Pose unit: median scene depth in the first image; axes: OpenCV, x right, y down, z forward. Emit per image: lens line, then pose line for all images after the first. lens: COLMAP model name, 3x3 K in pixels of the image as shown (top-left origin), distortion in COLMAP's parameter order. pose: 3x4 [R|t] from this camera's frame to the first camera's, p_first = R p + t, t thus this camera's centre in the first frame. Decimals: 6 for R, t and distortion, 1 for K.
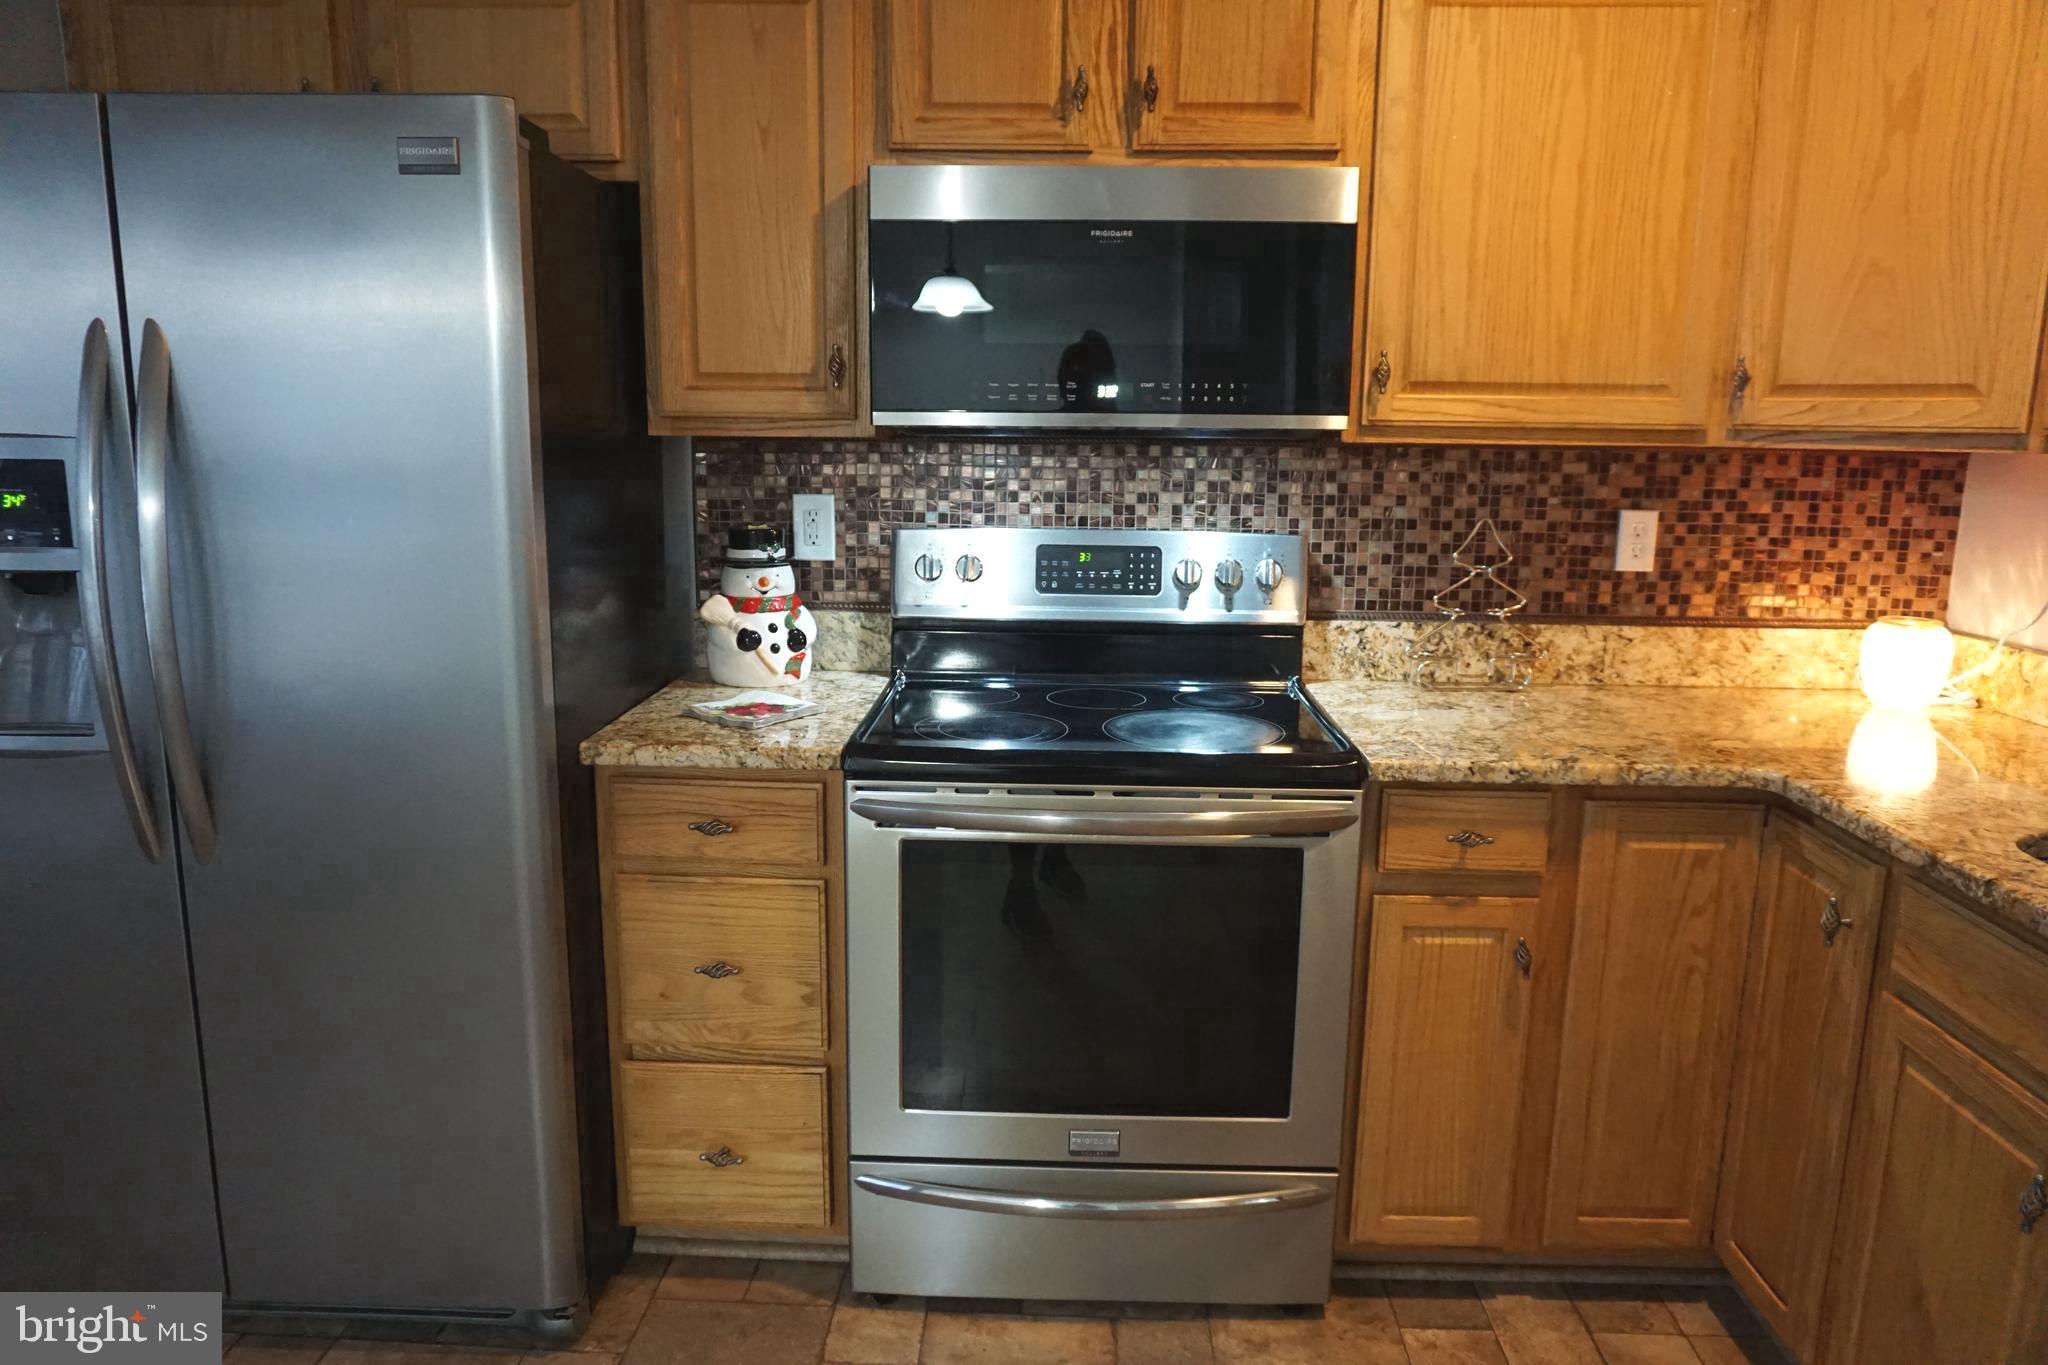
lens RADIAL K [[1378.1, 0, 1027.5], [0, 1378.1, 689.2], [0, 0, 1]] dist [-0.054046, 0.042831]
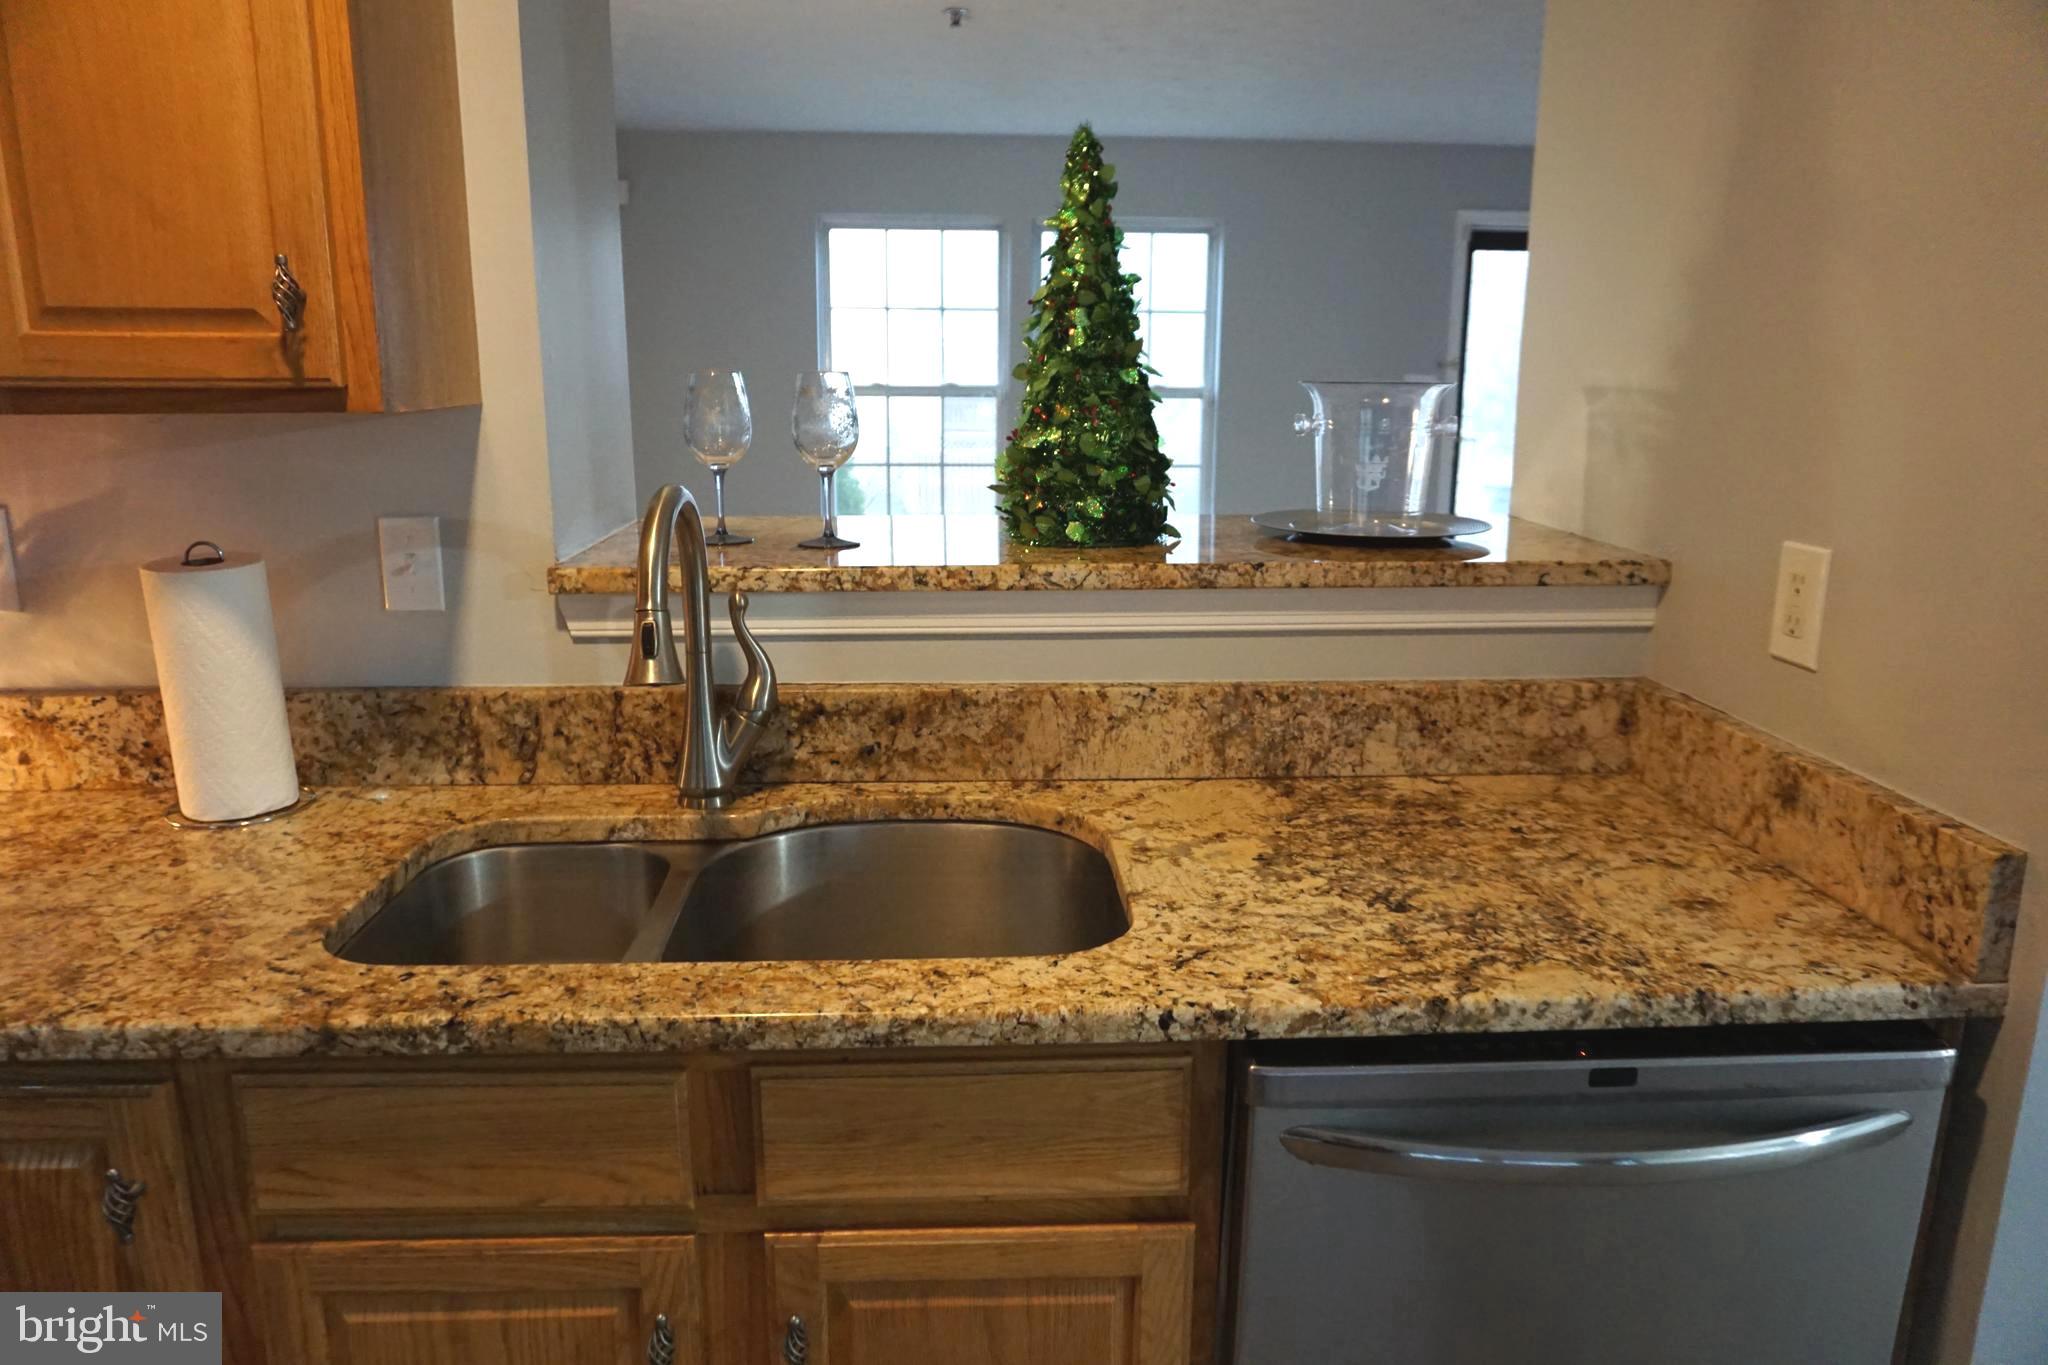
lens RADIAL K [[1378.1, 0, 1027.5], [0, 1378.1, 689.2], [0, 0, 1]] dist [-0.054046, 0.042831]
pose [[-0.096243, -0.230790, 0.968232, 0.013791], [0.180136, 0.952646, 0.244981, -0.101282], [-0.978922, 0.197992, -0.050112, 0.475766]]
